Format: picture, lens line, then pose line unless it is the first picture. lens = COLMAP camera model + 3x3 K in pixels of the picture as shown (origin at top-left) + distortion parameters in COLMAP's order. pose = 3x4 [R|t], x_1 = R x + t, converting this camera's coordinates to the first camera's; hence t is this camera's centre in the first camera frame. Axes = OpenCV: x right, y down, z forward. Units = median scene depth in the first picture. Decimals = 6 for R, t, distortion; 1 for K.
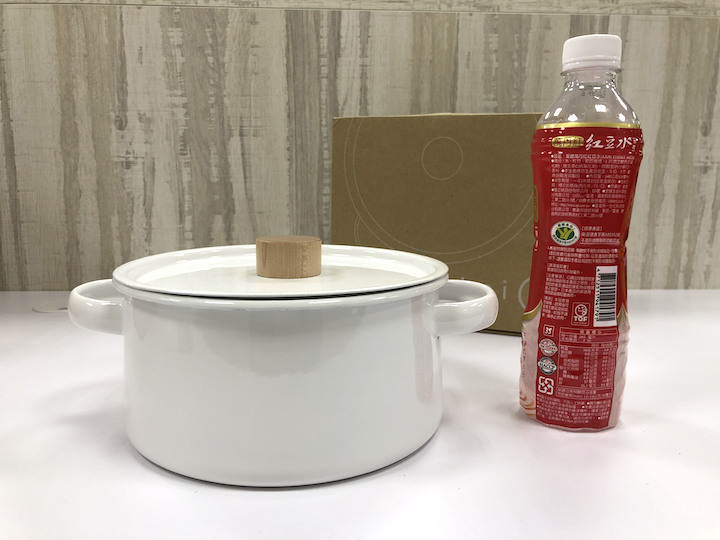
lens RADIAL K [[604.1, 0, 361.4], [0, 604.1, 272.7], [0, 0, 1]] dist [-0.007222, 0.018337]
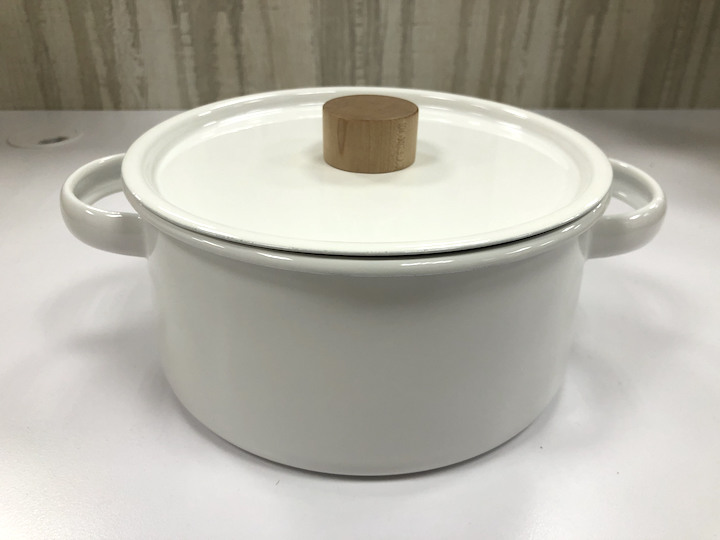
lens RADIAL K [[604.1, 0, 355.2], [0, 604.1, 269.1], [0, 0, 1]] dist [-0.007222, 0.018337]
pose [[0.999949, 0.001787, 0.009956, -0.072152], [-0.005197, 0.935160, 0.354188, -0.061864], [-0.008678, -0.354222, 0.935121, 0.151454]]
